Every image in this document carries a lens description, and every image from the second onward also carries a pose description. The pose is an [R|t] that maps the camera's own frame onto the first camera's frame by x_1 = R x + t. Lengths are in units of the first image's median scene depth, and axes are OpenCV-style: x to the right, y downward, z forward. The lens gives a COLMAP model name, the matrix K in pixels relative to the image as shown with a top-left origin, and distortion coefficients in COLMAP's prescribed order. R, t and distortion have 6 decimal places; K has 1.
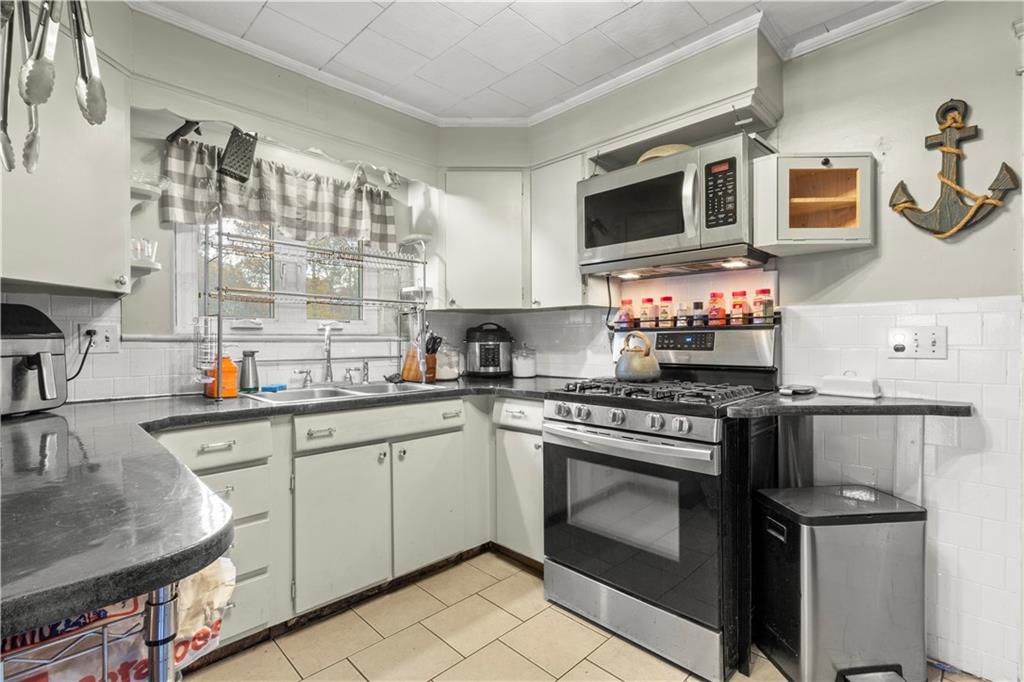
lens RADIAL K [[478.0, 0, 512.4], [0, 478.0, 338.2], [0, 0, 1]] dist [0.001707, 0.000314]
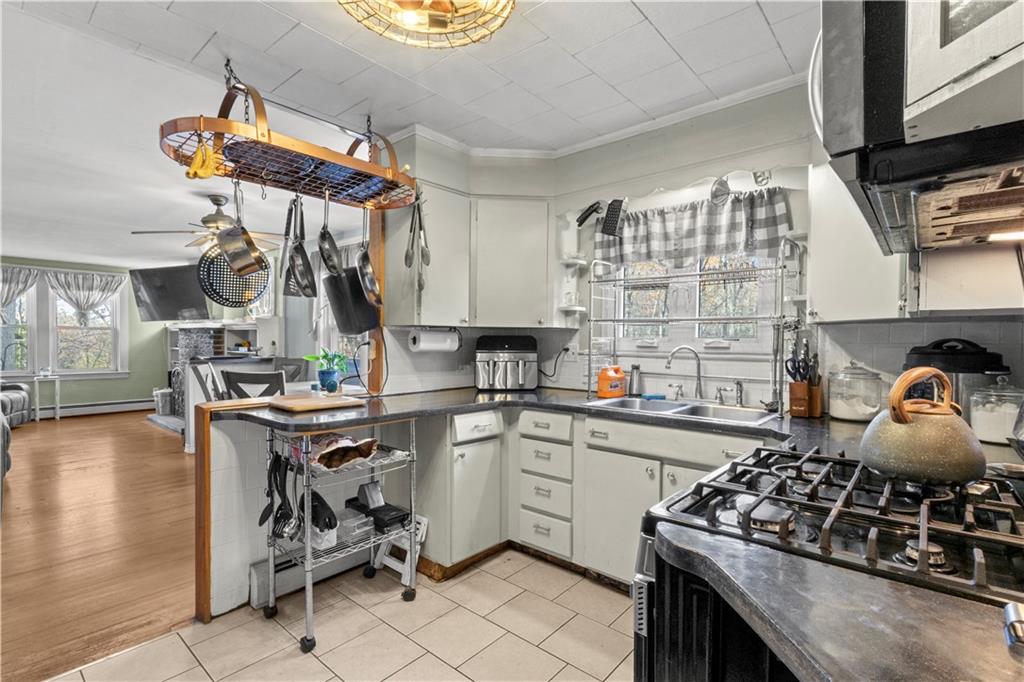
lens RADIAL K [[473.4, 0, 514.2], [0, 473.4, 348.9], [0, 0, 1]] dist [0.001258, 0.000047]
pose [[0.082523, 0.020267, -0.996383, 0.695111], [-0.003092, 0.999794, 0.020080, -0.041200], [0.996584, 0.001424, 0.082569, 0.583490]]
